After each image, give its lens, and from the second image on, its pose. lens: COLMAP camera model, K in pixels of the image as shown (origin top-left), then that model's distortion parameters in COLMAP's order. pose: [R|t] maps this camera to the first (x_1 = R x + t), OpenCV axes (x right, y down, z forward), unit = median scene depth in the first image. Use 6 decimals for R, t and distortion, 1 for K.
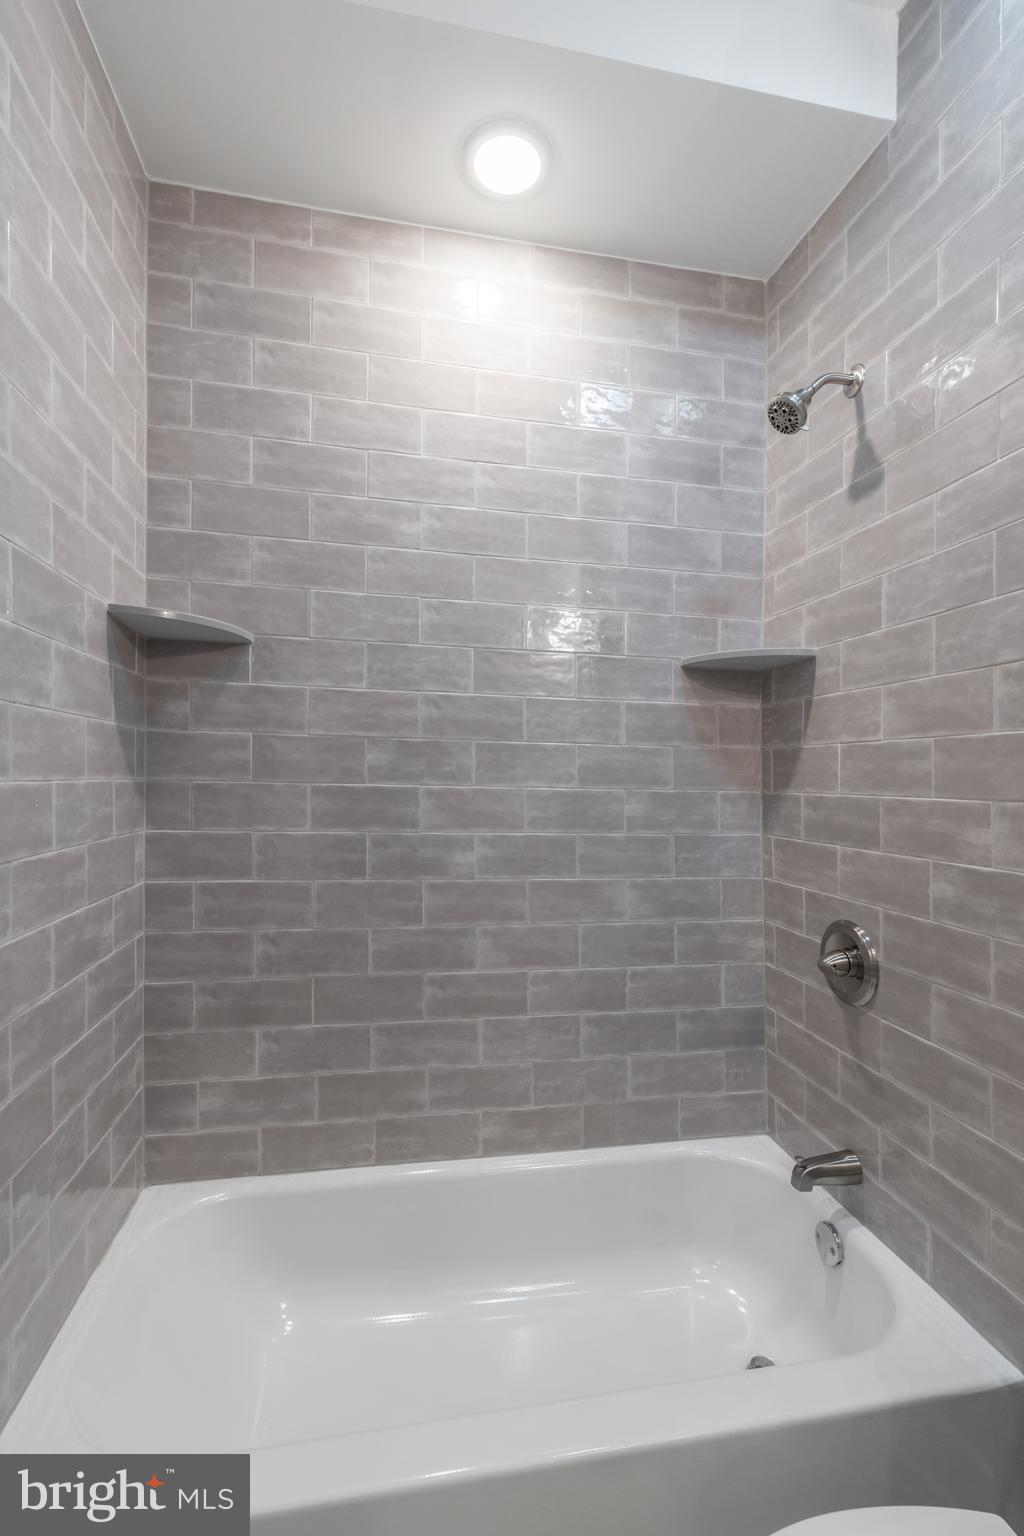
lens RADIAL K [[719.6, 0, 509.9], [0, 719.6, 760.1], [0, 0, 1]] dist [0.005531, -0.000999]
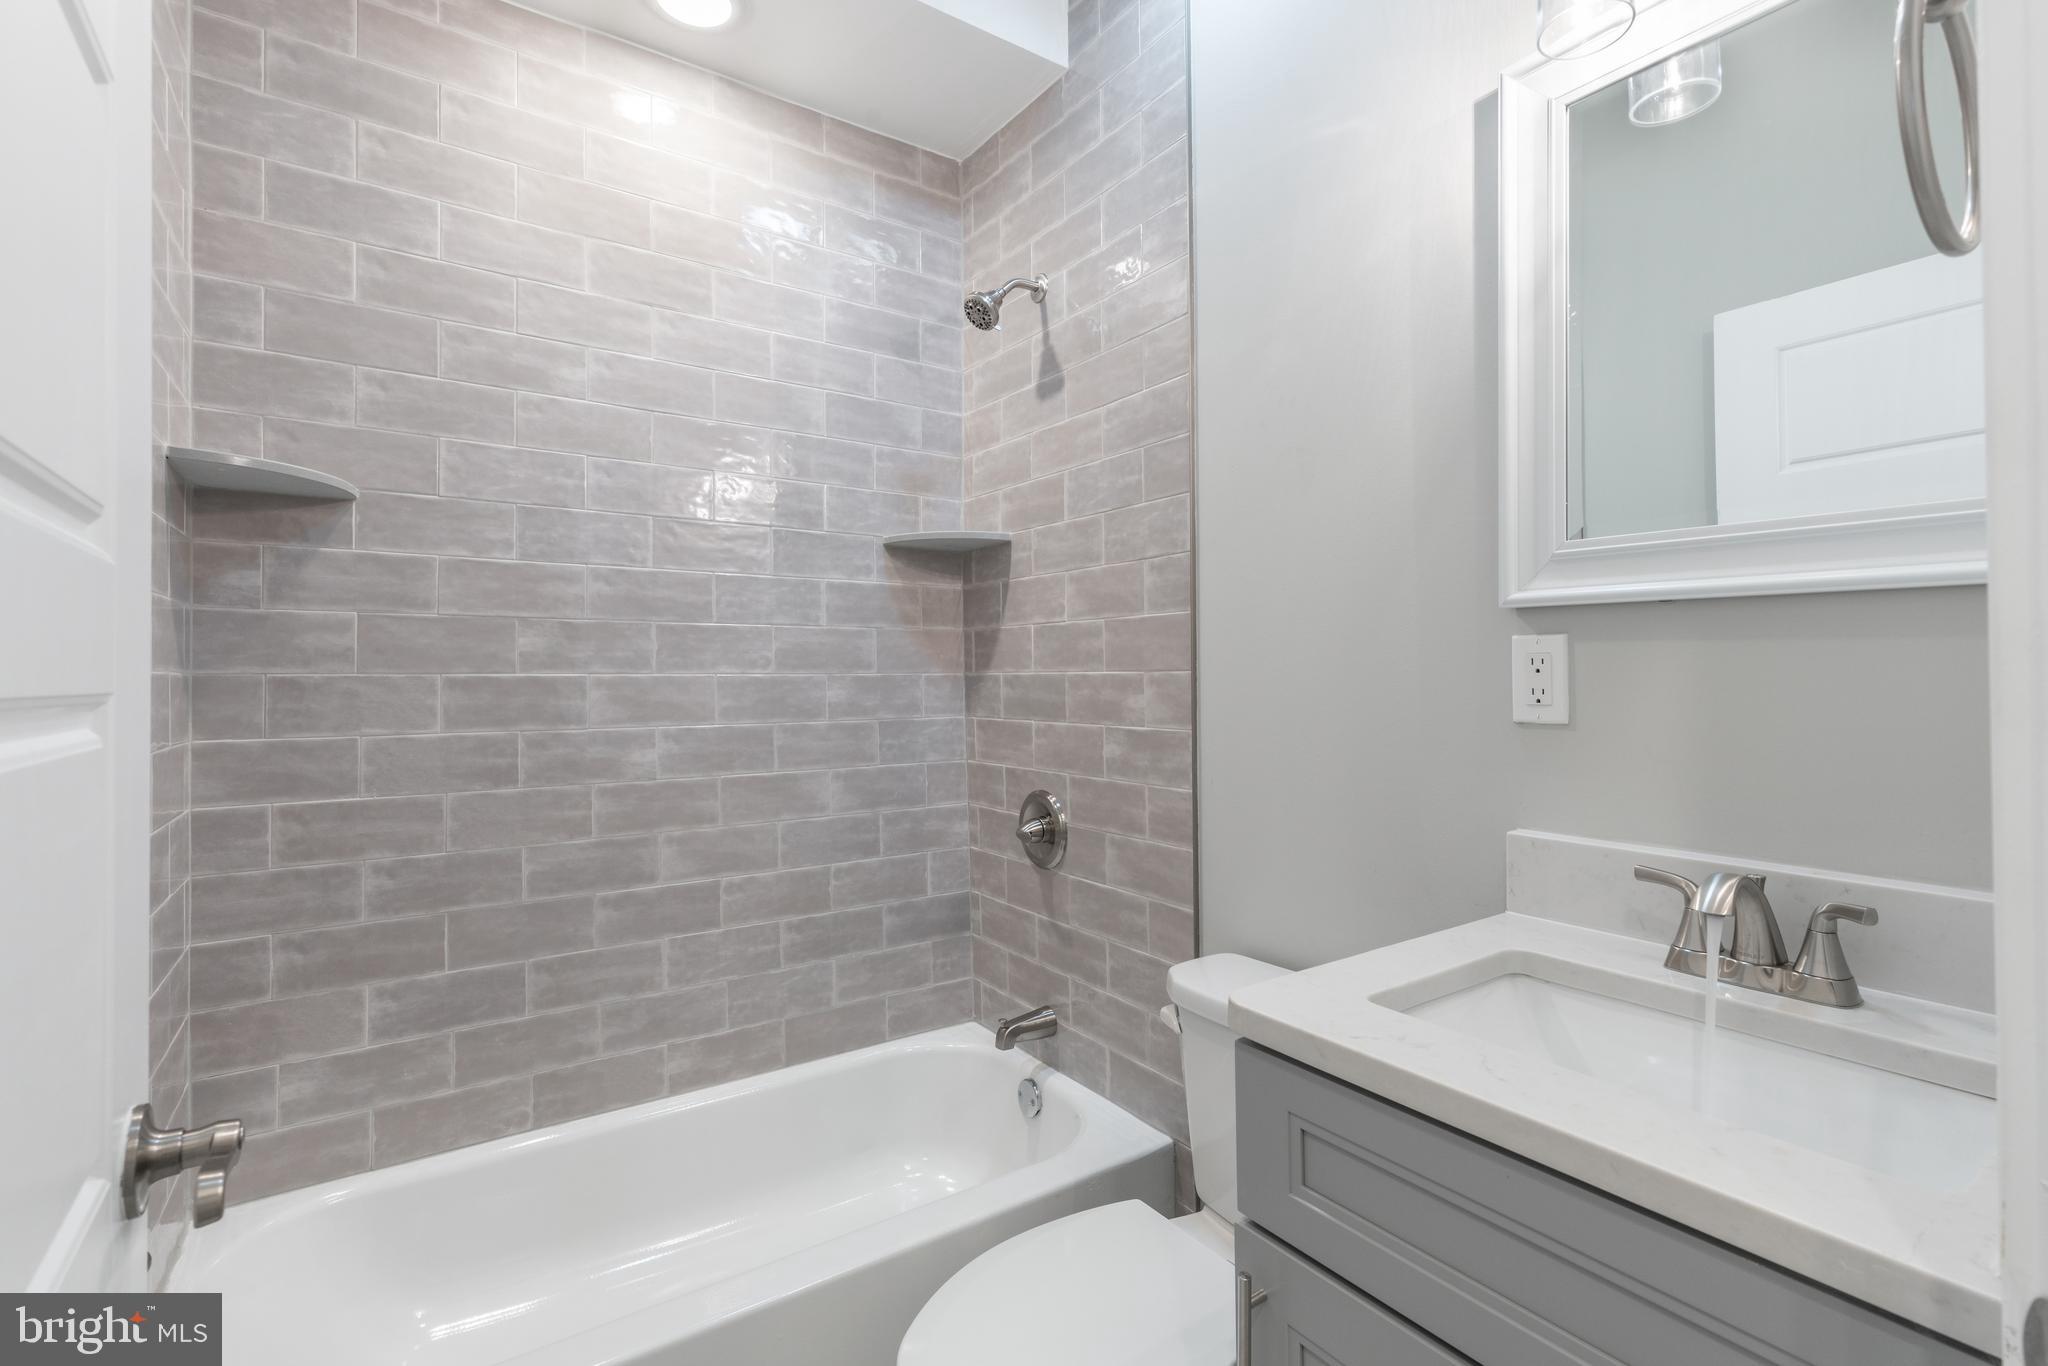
lens RADIAL K [[959.5, 0, 1035.0], [0, 959.5, 675.5], [0, 0, 1]] dist [0.005531, -0.000999]
pose [[0.917054, -0.022826, 0.398109, -0.094337], [0.011641, 0.999467, 0.030490, 0.008332], [-0.398593, -0.023327, 0.916831, -0.271423]]
